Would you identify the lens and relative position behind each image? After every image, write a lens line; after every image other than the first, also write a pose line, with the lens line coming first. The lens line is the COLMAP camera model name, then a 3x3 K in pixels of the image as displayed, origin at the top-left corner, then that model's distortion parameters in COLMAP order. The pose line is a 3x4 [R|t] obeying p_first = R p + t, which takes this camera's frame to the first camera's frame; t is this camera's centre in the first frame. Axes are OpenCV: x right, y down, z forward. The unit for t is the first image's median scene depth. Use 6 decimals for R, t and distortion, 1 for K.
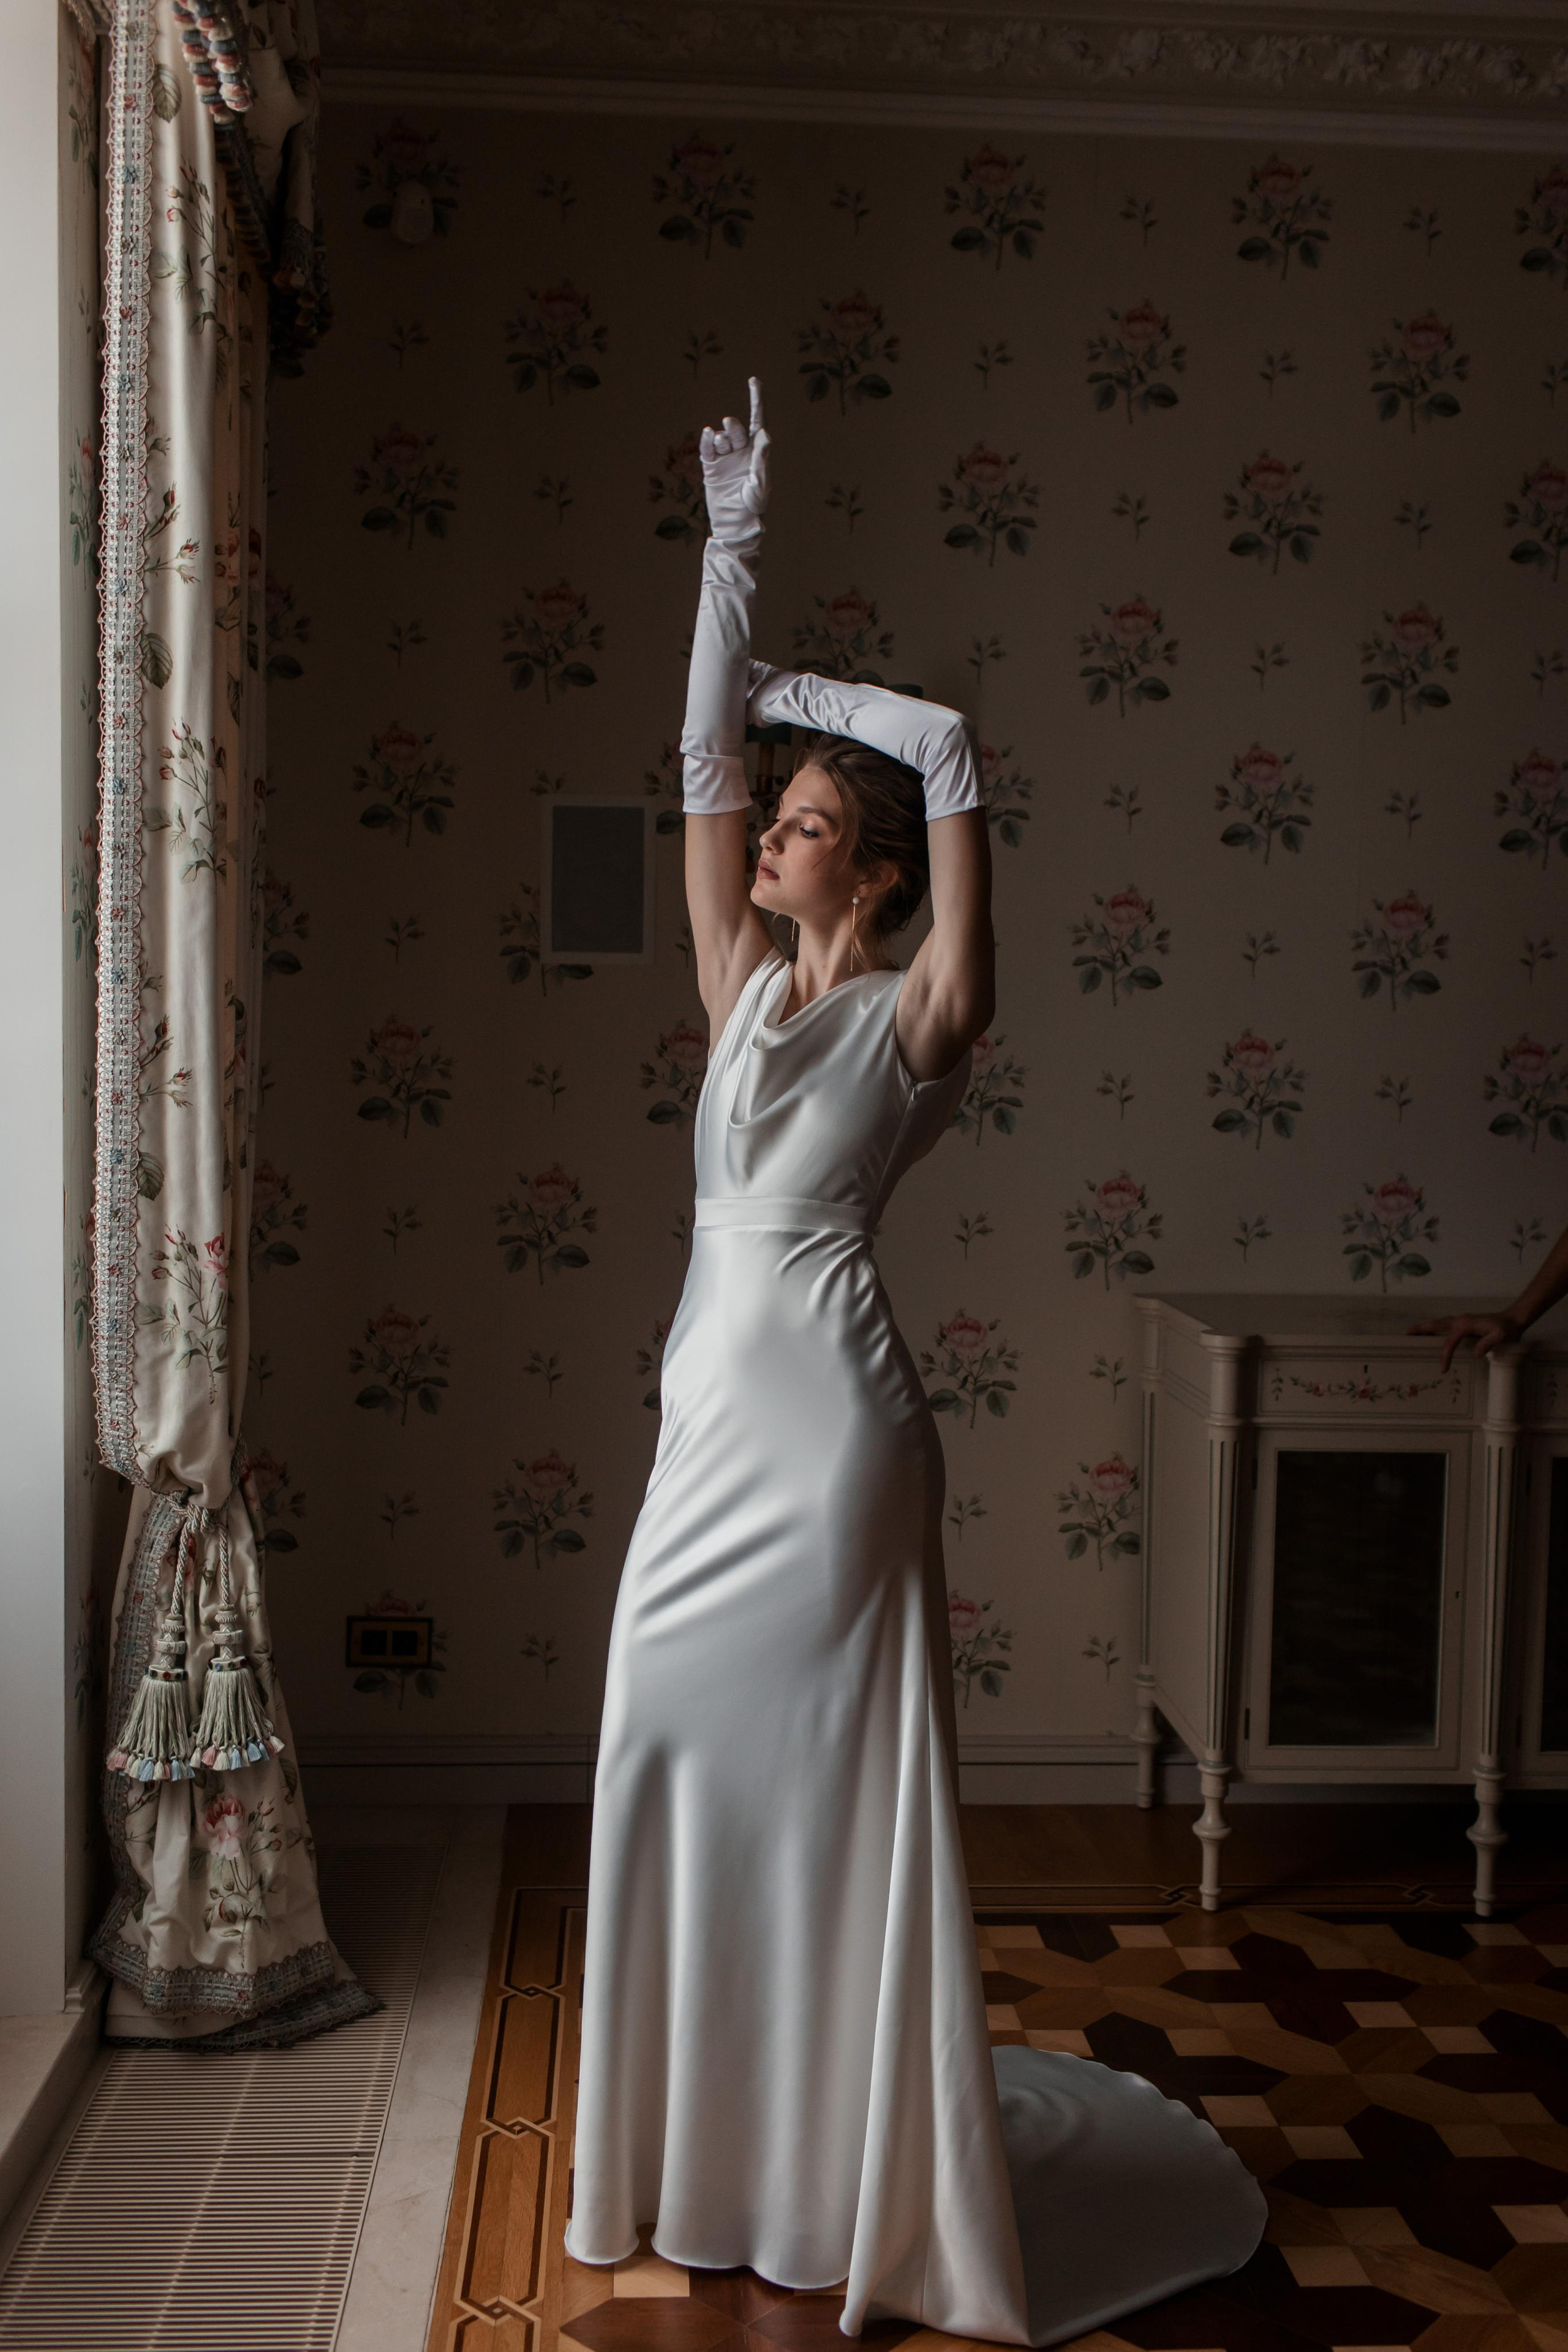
lens RADIAL K [[2259.1, 0, 774.0], [0, 2259.1, 1166.4], [0, 0, 1]] dist [0.010344, 0.000166]
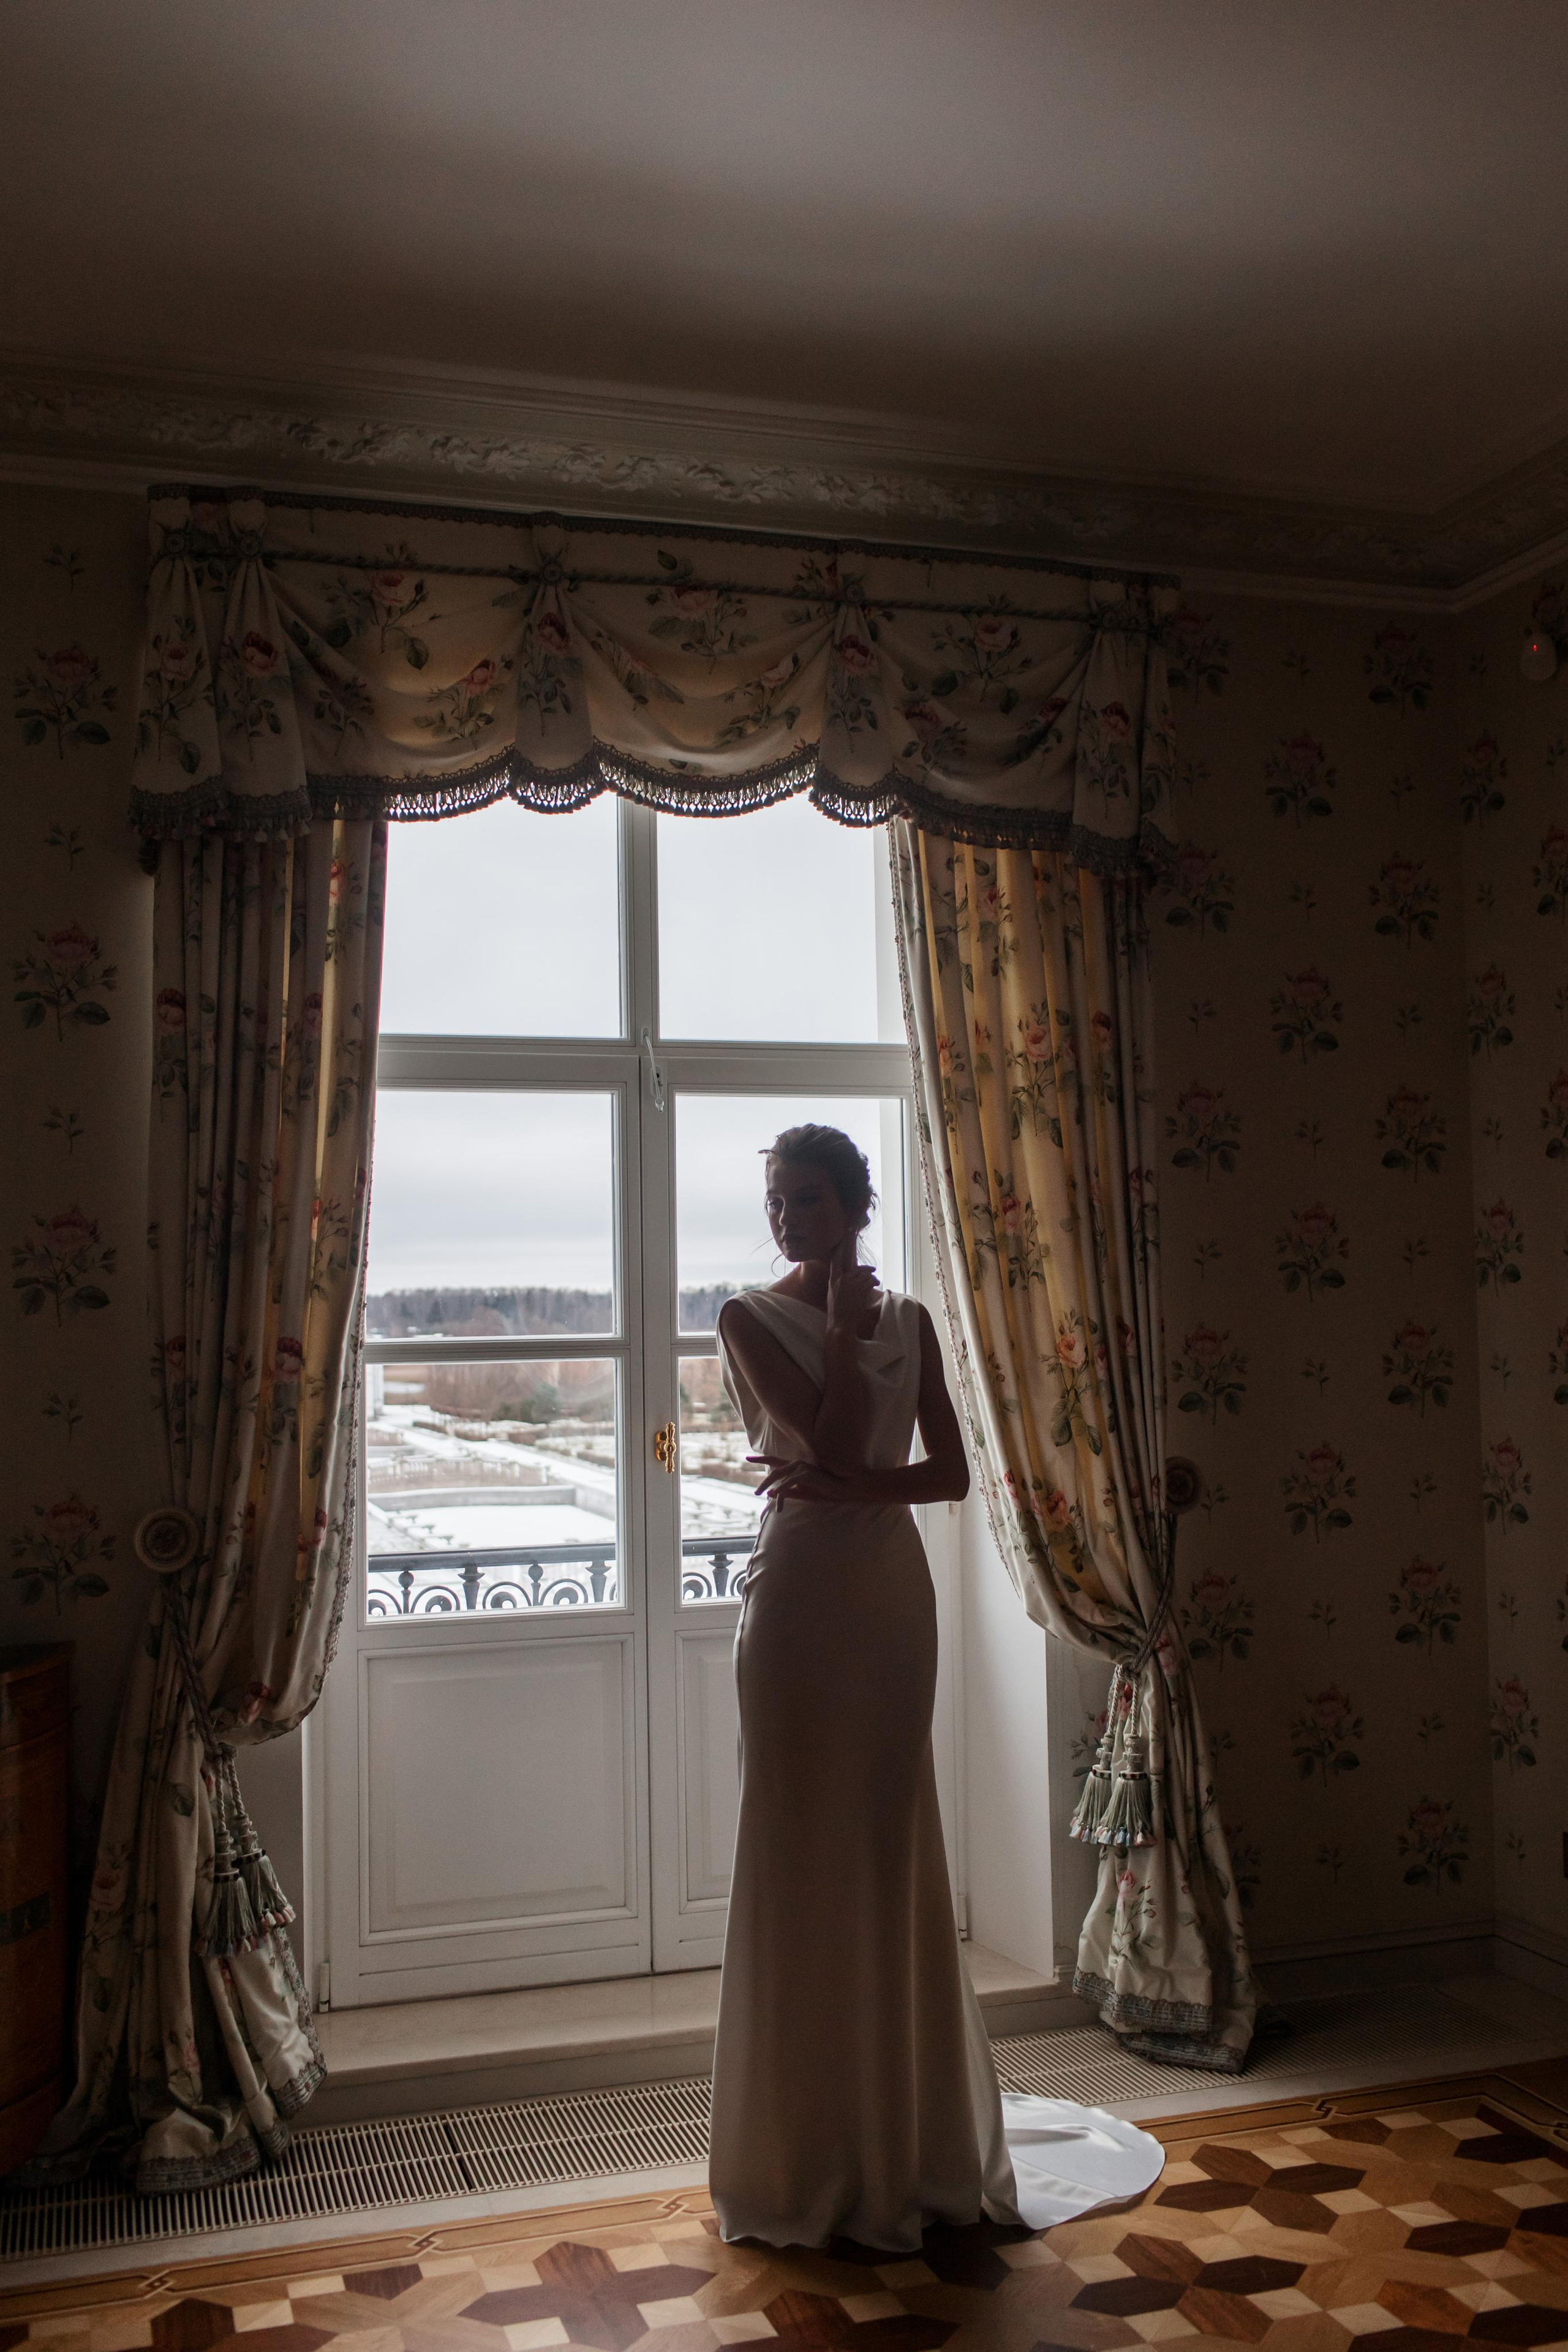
lens RADIAL K [[2270.1, 0, 765.2], [0, 2270.1, 1177.6], [0, 0, 1]] dist [0.010566, -0.010144]
pose [[0.236178, -0.069949, -0.969189, 1.004647], [-0.032731, 0.996267, -0.079880, -0.034226], [0.971158, 0.050589, 0.233007, 0.359599]]
